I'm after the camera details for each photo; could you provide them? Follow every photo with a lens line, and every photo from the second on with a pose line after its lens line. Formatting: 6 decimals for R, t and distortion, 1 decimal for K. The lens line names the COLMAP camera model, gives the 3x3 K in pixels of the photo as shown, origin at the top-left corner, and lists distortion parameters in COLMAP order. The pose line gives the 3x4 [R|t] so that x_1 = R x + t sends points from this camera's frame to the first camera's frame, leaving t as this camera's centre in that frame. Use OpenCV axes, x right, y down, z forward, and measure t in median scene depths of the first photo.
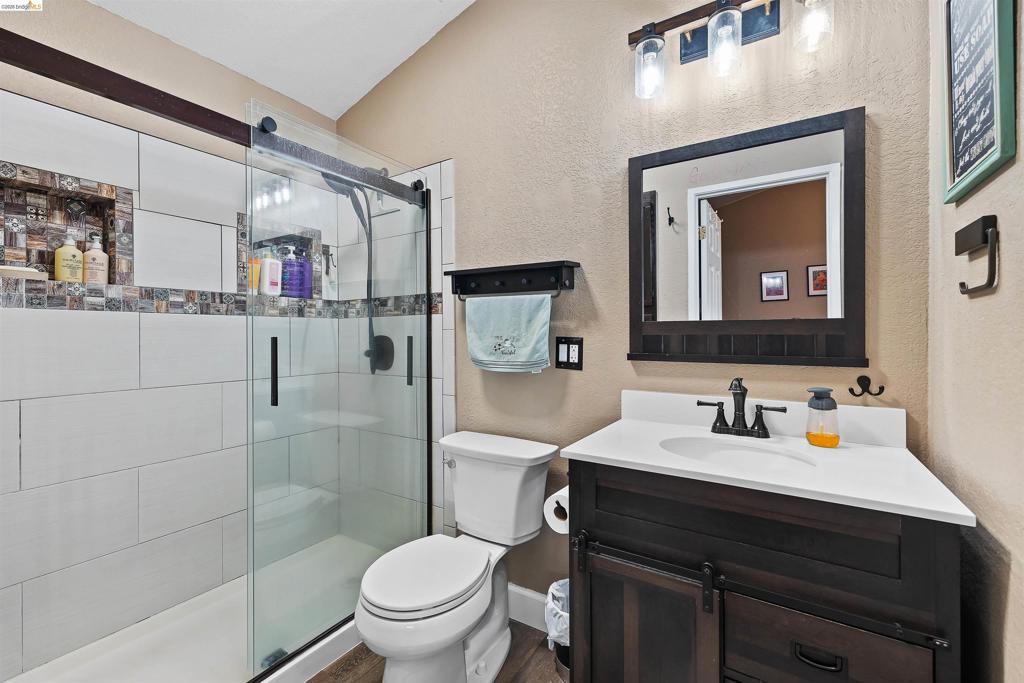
lens RADIAL K [[430.0, 0, 510.8], [0, 430.0, 335.9], [0, 0, 1]] dist [0.000033, 0.000309]
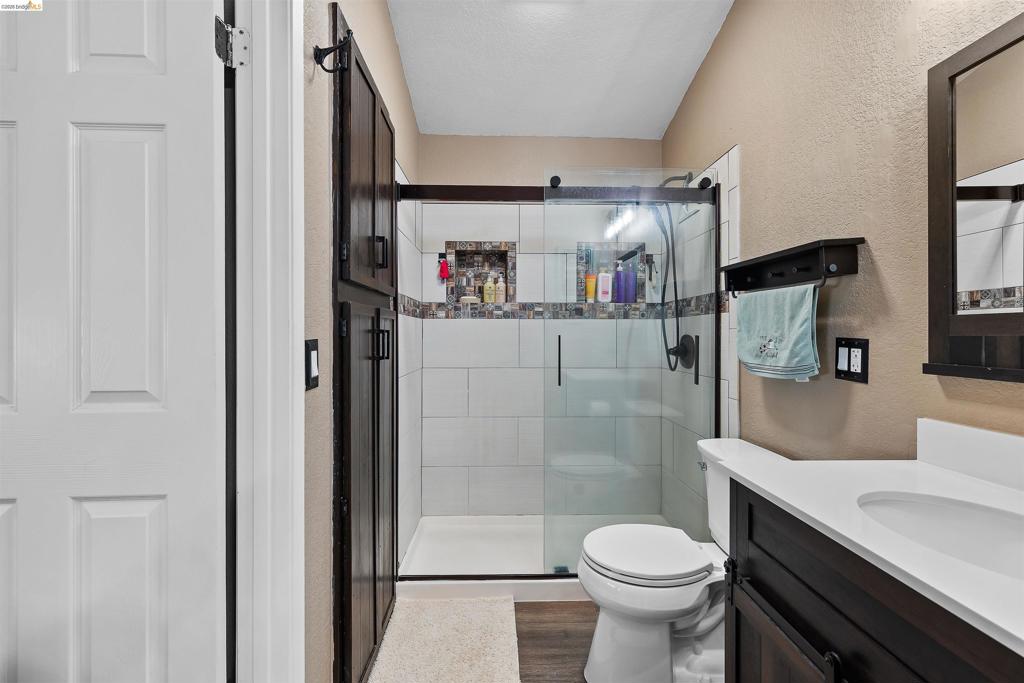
lens RADIAL K [[430.0, 0, 513.7], [0, 430.0, 337.4], [0, 0, 1]] dist [0.000033, 0.000309]
pose [[0.568847, 0.011014, -0.822369, 0.423722], [-0.006611, 0.999939, 0.008819, -0.001187], [0.822416, 0.000420, 0.568886, 0.089831]]
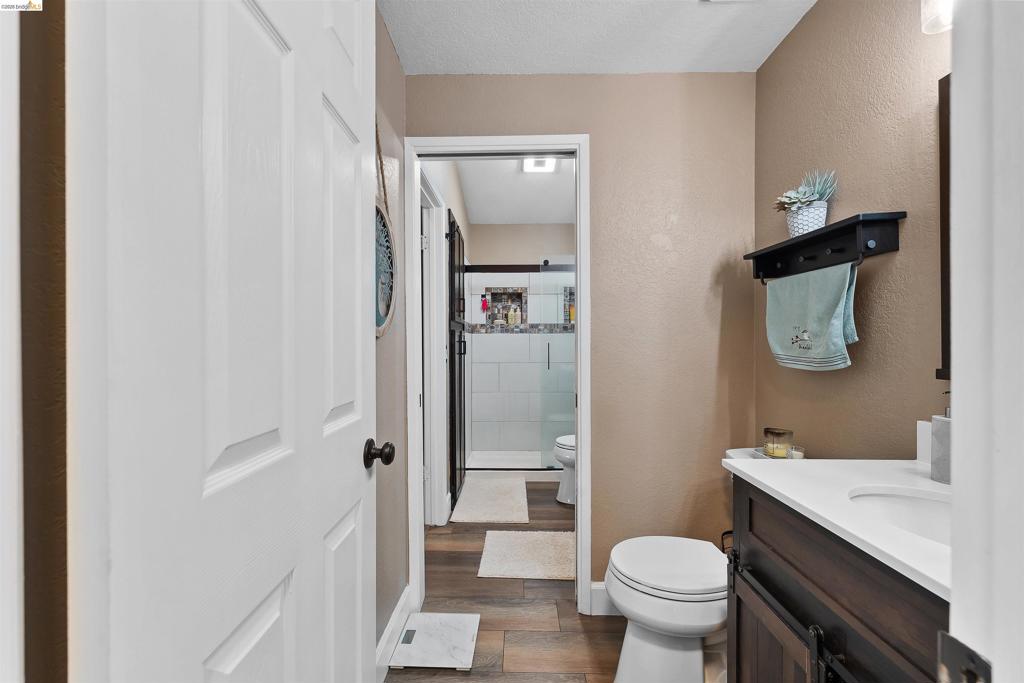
lens RADIAL K [[430.0, 0, 512.6], [0, 430.0, 345.4], [0, 0, 1]] dist [0.000033, 0.000309]
pose [[0.529937, 0.008375, -0.847996, 1.324330], [-0.003317, 0.999964, 0.007803, -0.001830], [0.848030, -0.001322, 0.529946, -0.483725]]
